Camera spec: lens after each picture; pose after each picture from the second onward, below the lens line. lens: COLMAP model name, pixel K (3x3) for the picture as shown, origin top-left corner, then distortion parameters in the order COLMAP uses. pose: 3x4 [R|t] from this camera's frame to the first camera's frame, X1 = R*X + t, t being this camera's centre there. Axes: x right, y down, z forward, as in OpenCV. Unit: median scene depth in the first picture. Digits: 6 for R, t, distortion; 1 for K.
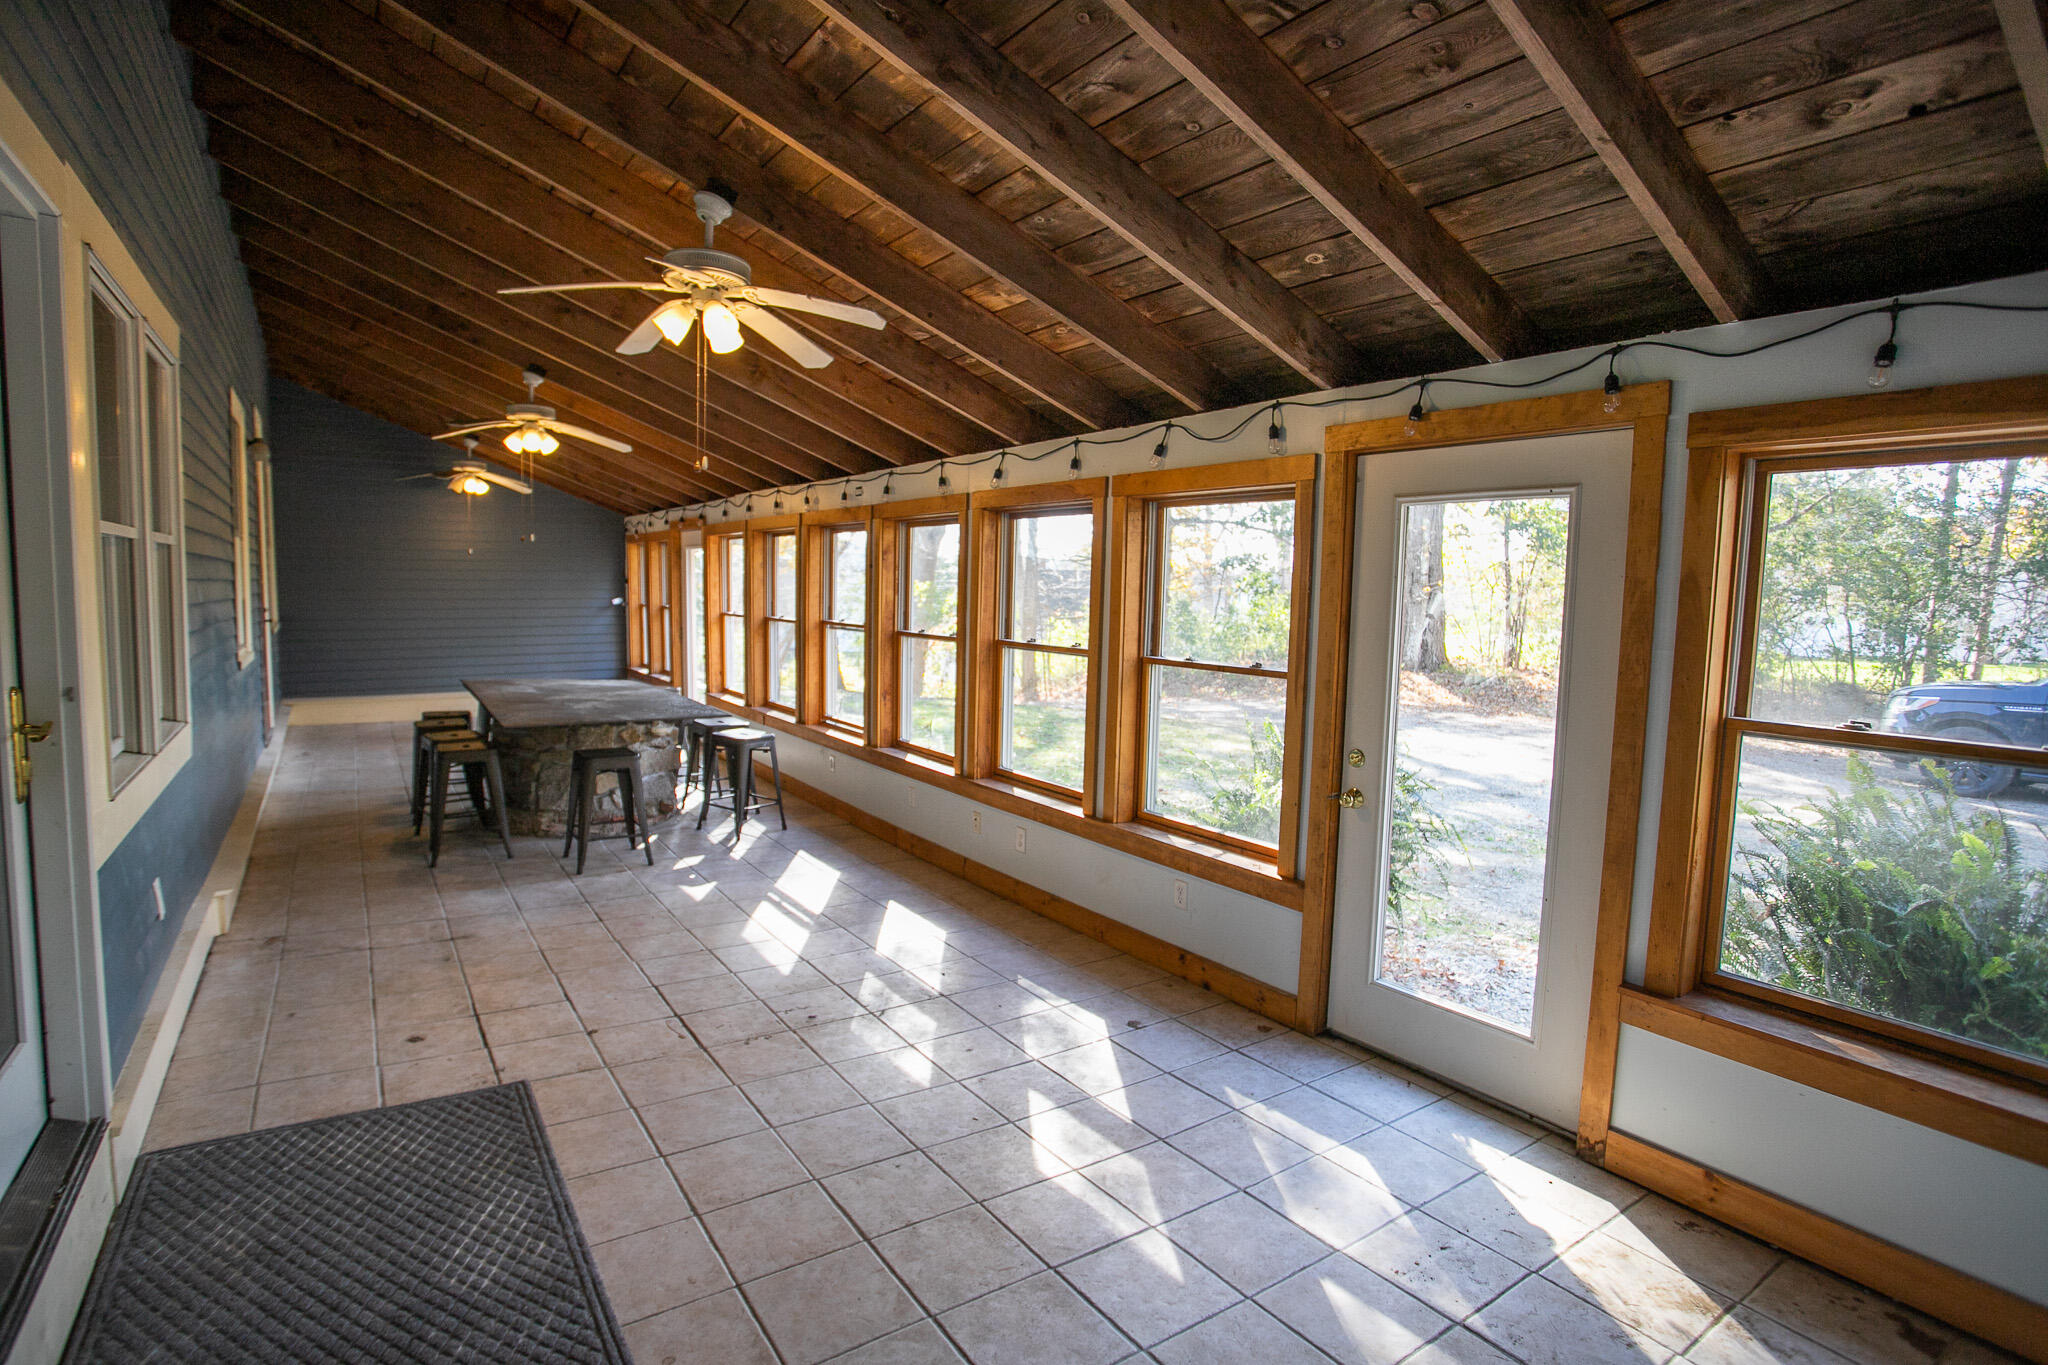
lens RADIAL K [[1005.2, 0, 1015.4], [0, 1005.2, 689.1], [0, 0, 1]] dist [-0.064564, 0.016088]
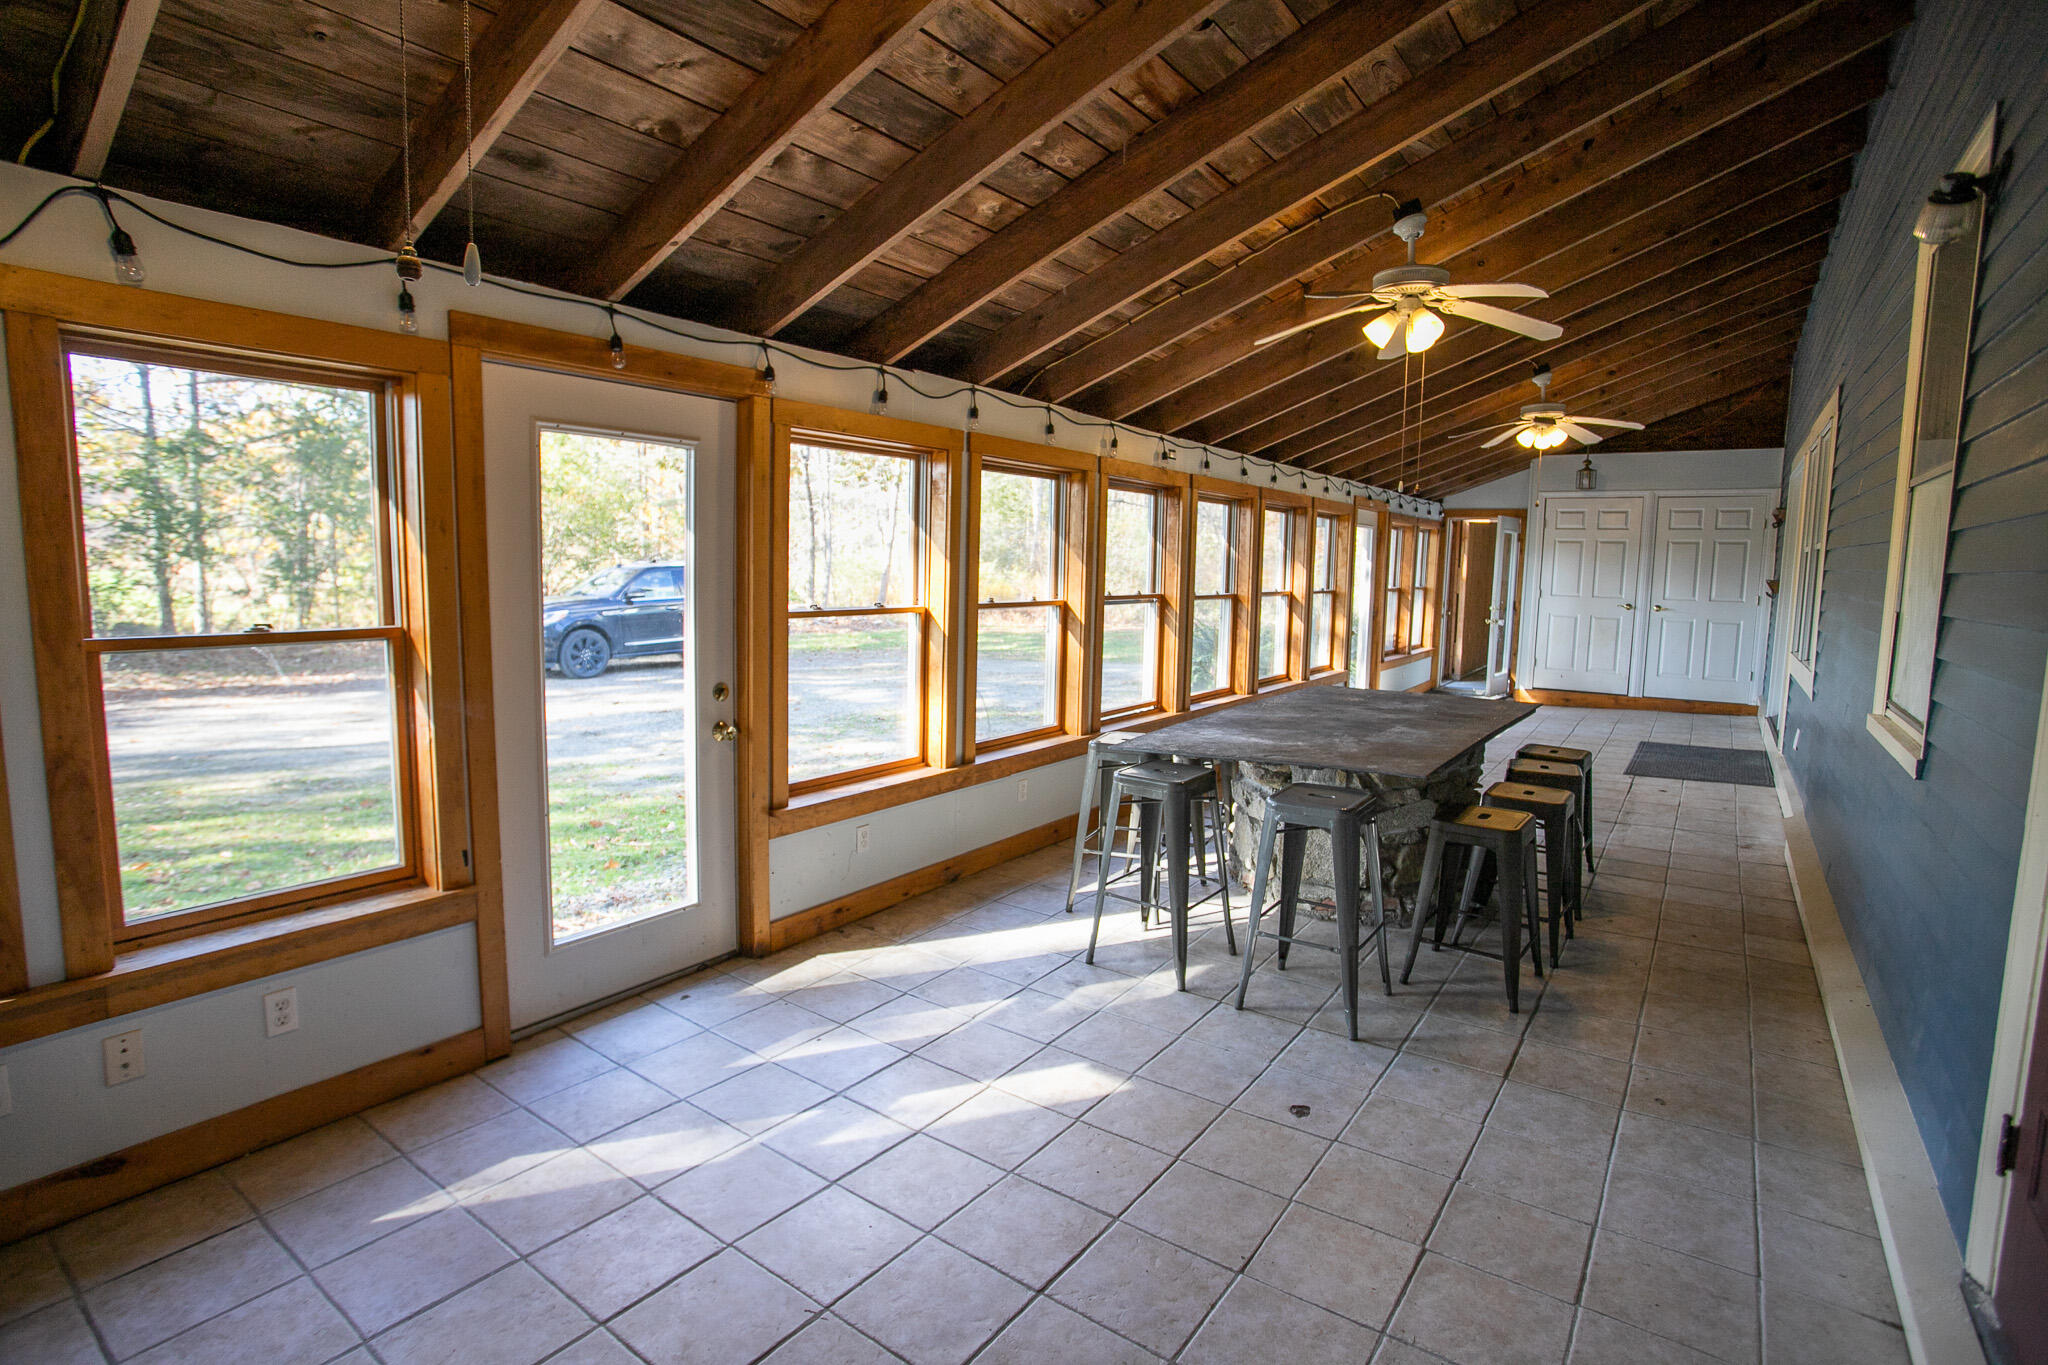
lens RADIAL K [[1005.2, 0, 1012.6], [0, 1005.2, 671.4], [0, 0, 1]] dist [-0.064564, 0.016088]
pose [[-0.346708, -0.148352, 0.926167, -0.768657], [0.049703, 0.983120, 0.176081, -0.127056], [-0.936655, 0.107082, -0.333482, 1.116670]]
